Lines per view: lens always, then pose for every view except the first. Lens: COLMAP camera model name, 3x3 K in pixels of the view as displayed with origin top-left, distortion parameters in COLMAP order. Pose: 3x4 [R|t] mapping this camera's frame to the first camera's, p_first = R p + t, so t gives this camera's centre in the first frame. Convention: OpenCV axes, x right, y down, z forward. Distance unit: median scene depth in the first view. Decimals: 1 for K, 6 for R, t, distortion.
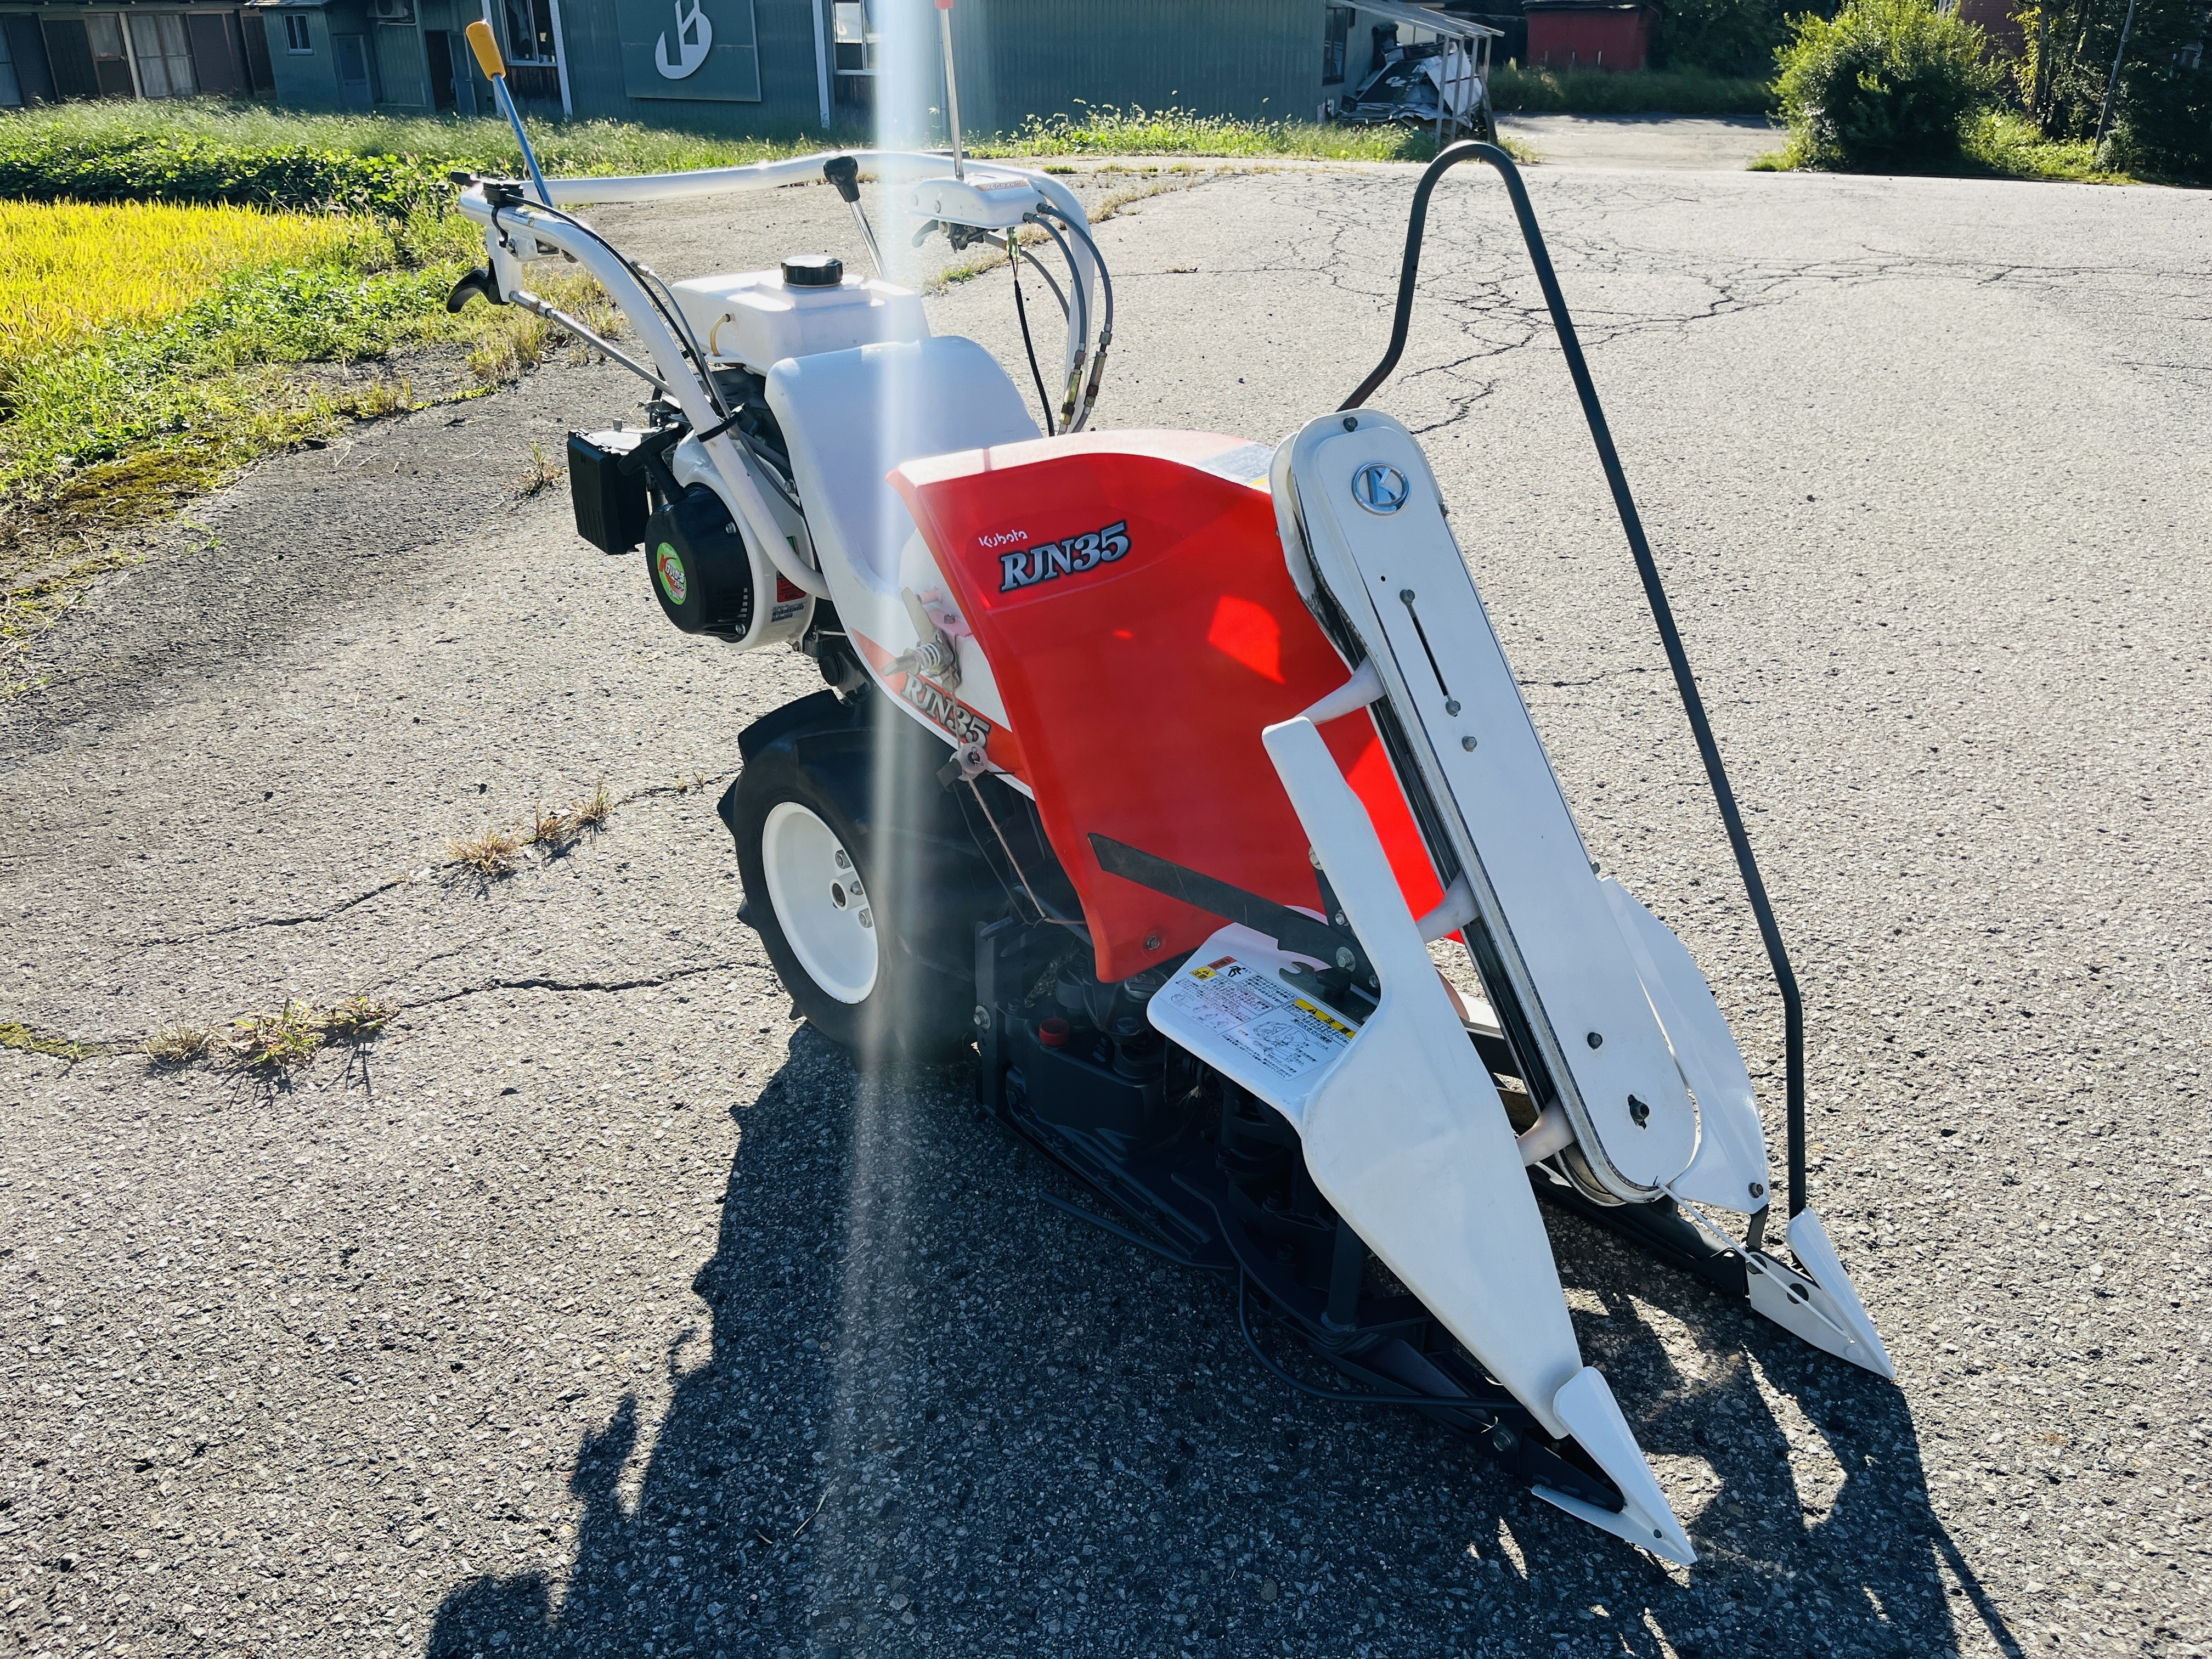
lens RADIAL K [[1688.5, 0, 1106.0], [0, 1688.5, 829.5], [0, 0, 1]] dist [0.049172, -0.041525]
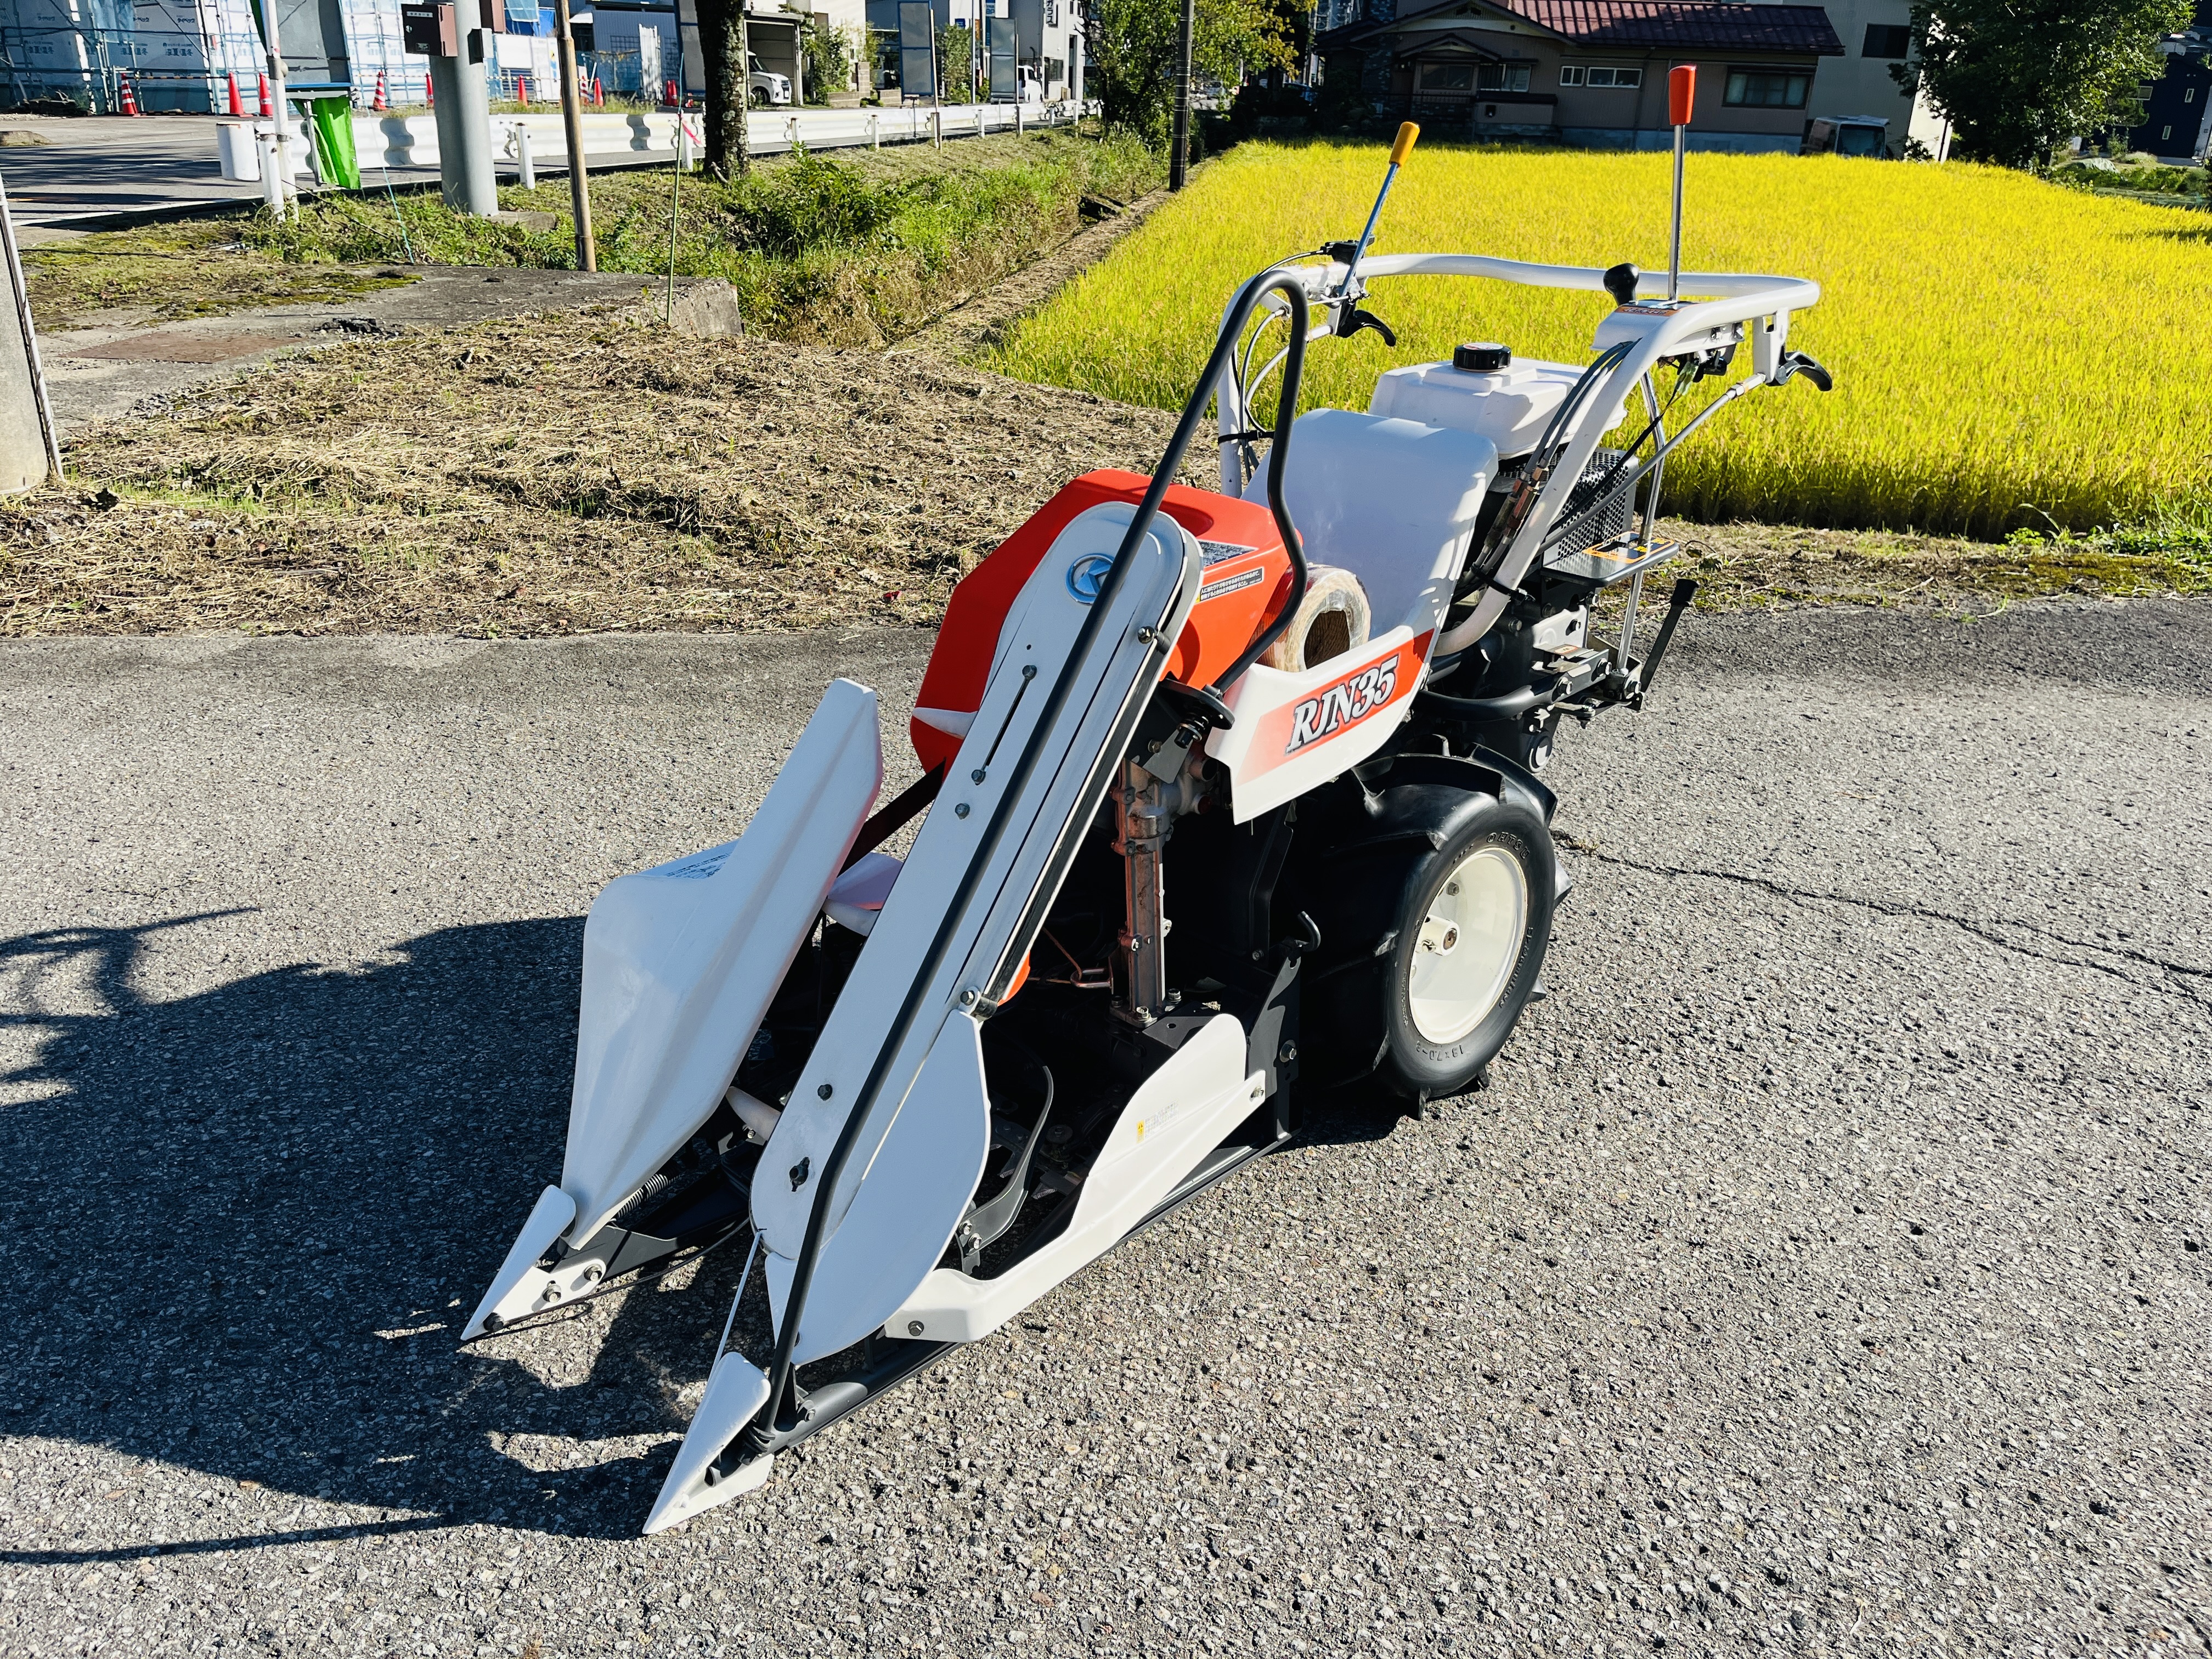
lens RADIAL K [[1664.4, 0, 1107.4], [0, 1664.4, 812.6], [0, 0, 1]] dist [0.091765, -0.138574]
pose [[0.099807, 0.400794, -0.910716, 1.168930], [-0.462233, 0.829203, 0.314265, -0.416936], [0.881124, 0.389597, 0.268021, 0.815517]]
